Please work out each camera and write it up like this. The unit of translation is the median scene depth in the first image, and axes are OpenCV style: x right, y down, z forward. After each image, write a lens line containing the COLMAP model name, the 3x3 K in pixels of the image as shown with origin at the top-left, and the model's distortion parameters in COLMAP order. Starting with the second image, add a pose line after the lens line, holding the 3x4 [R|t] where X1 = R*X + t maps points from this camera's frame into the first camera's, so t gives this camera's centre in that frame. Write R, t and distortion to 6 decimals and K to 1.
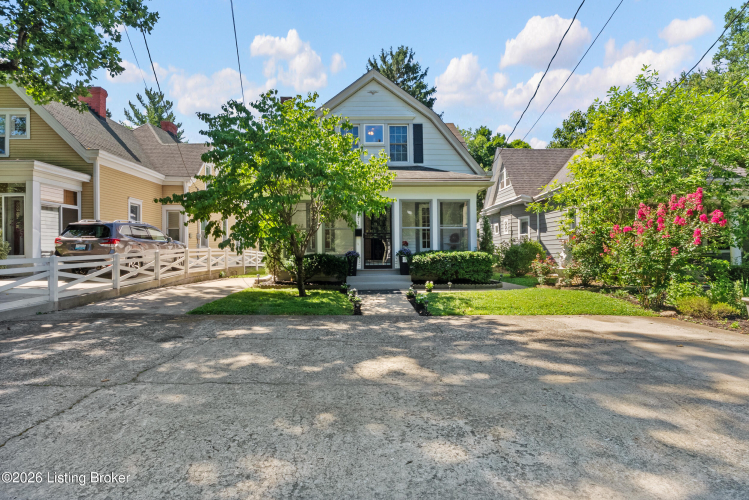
lens RADIAL K [[376.9, 0, 375.1], [0, 376.9, 249.6], [0, 0, 1]] dist [-0.000202, 0.001159]
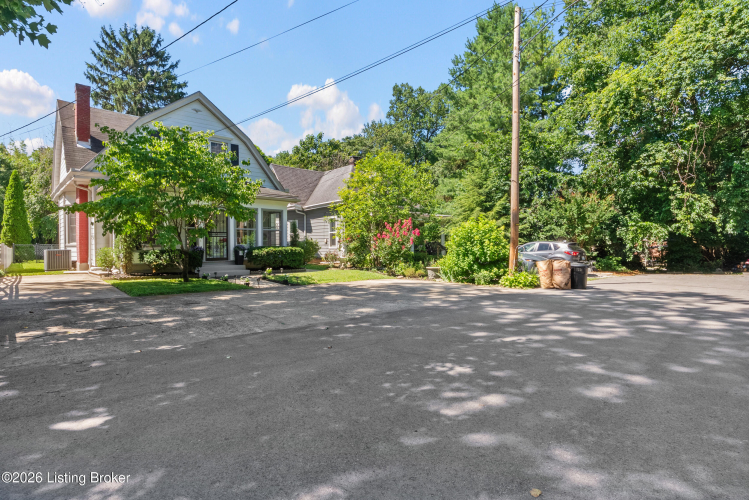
lens RADIAL K [[376.9, 0, 373.8], [0, 376.9, 249.0], [0, 0, 1]] dist [-0.000202, 0.001159]
pose [[0.752393, -0.002852, 0.658708, -0.273350], [-0.006076, 0.999918, 0.011270, -0.003659], [-0.658686, -0.012481, 0.752314, -0.184474]]
